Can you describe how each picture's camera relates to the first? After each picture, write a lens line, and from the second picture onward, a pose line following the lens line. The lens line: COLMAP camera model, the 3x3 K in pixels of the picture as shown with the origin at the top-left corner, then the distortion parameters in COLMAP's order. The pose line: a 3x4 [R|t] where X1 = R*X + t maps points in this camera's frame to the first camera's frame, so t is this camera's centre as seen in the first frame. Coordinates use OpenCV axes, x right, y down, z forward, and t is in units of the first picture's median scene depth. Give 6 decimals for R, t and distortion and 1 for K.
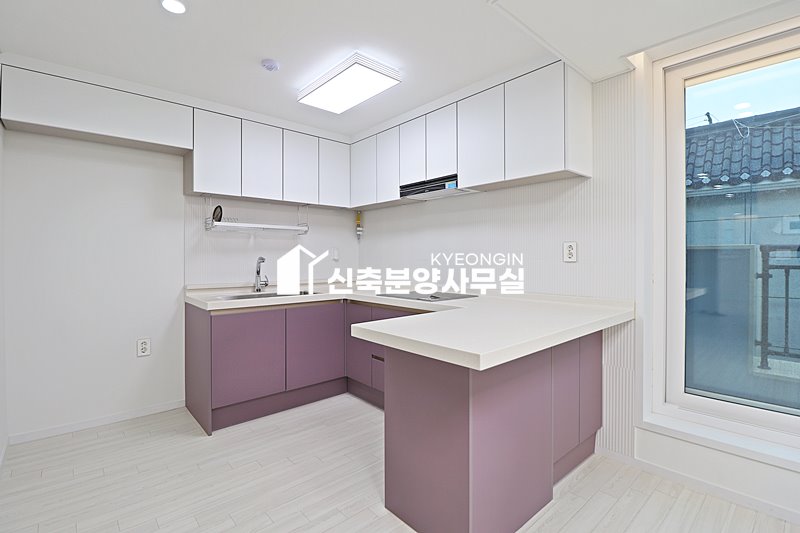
lens RADIAL K [[372.5, 0, 401.8], [0, 372.5, 259.2], [0, 0, 1]] dist [0.000157, -0.012642]
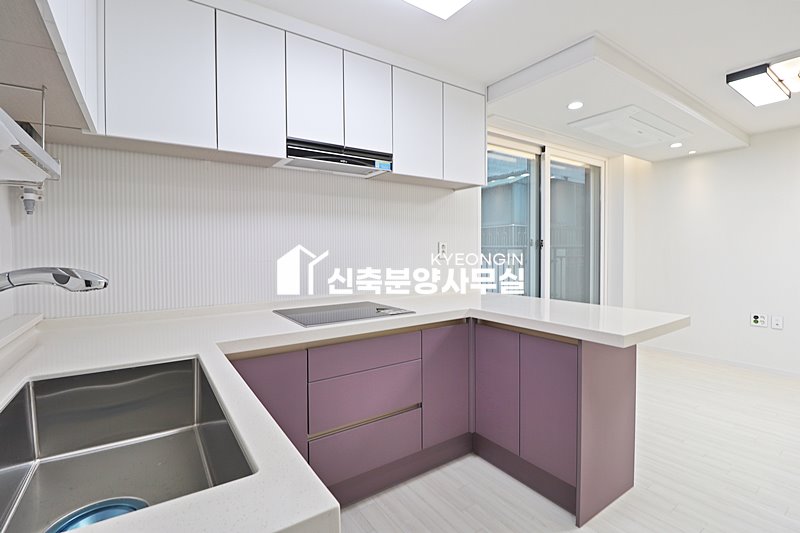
lens RADIAL K [[372.5, 0, 401.8], [0, 372.5, 259.2], [0, 0, 1]] dist [0.000157, -0.012642]
pose [[0.128382, -0.022997, 0.991458, -0.628131], [0.010869, 0.999704, 0.021781, -0.015463], [-0.991665, 0.007979, 0.128594, 0.827132]]
